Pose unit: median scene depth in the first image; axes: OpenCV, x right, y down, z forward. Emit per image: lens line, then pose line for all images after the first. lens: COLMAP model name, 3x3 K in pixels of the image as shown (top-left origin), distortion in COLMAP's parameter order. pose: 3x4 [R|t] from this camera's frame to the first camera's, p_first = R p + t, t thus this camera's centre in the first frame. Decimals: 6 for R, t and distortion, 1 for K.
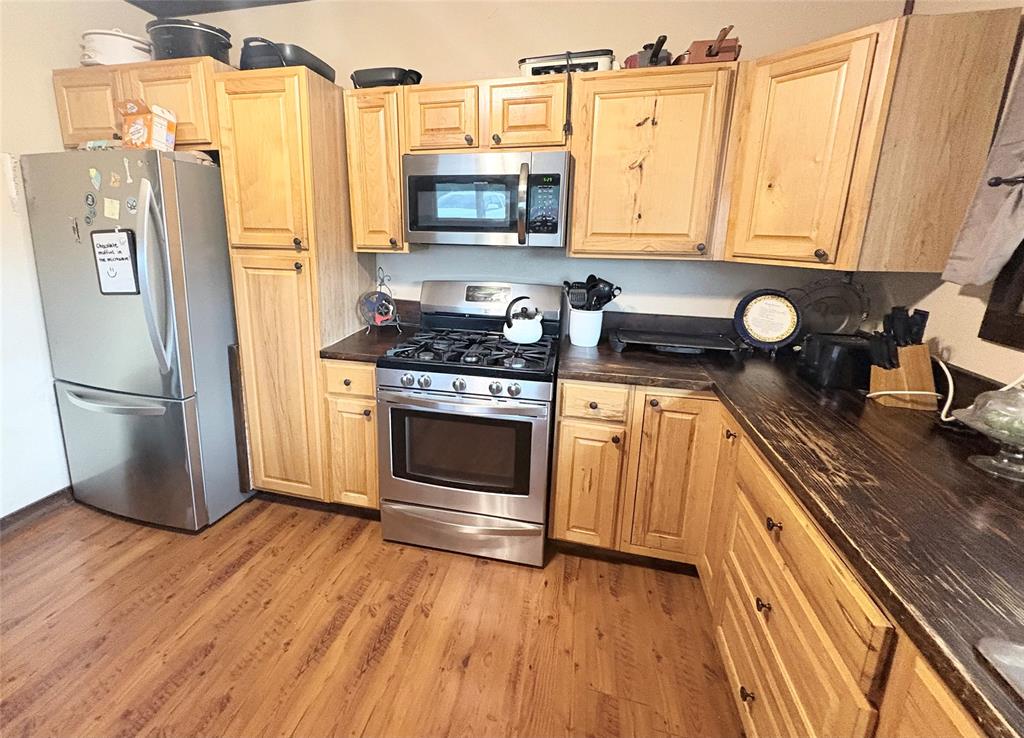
lens RADIAL K [[415.6, 0, 496.8], [0, 415.6, 338.4], [0, 0, 1]] dist [-0.002322, 0.000127]
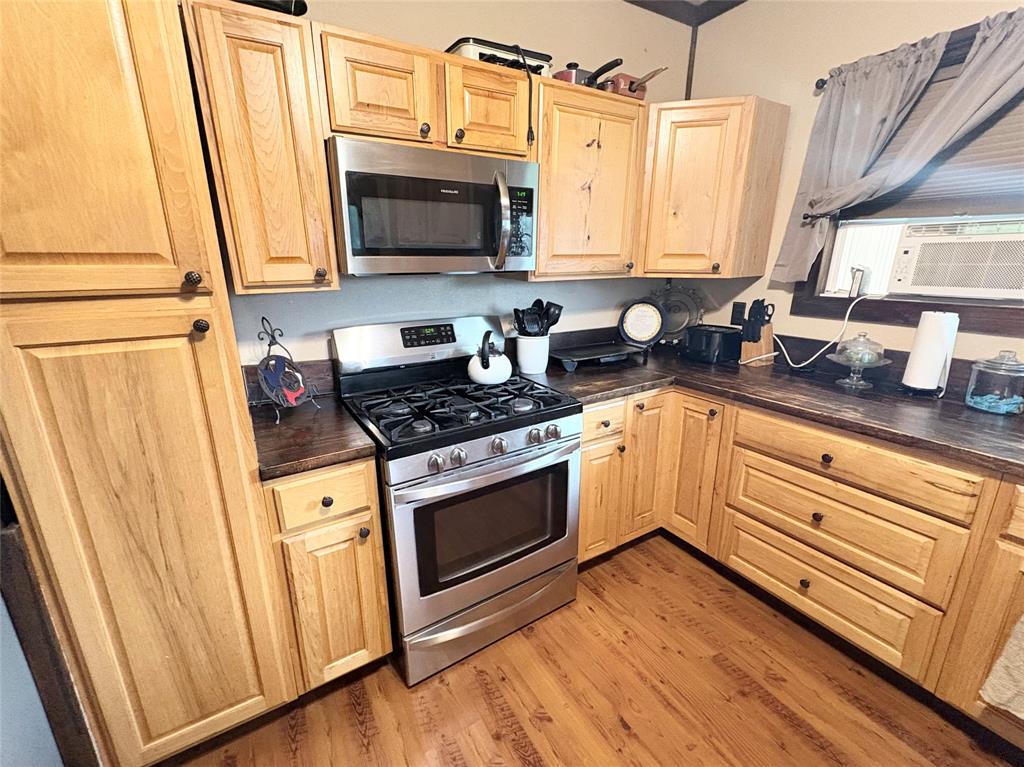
lens RADIAL K [[414.6, 0, 503.8], [0, 414.6, 390.8], [0, 0, 1]] dist [0.001745, 0.000095]
pose [[0.728852, -0.225265, 0.646553, -0.564665], [0.190052, 0.973780, 0.125031, -0.090037], [-0.657765, 0.031750, 0.752554, 0.367425]]
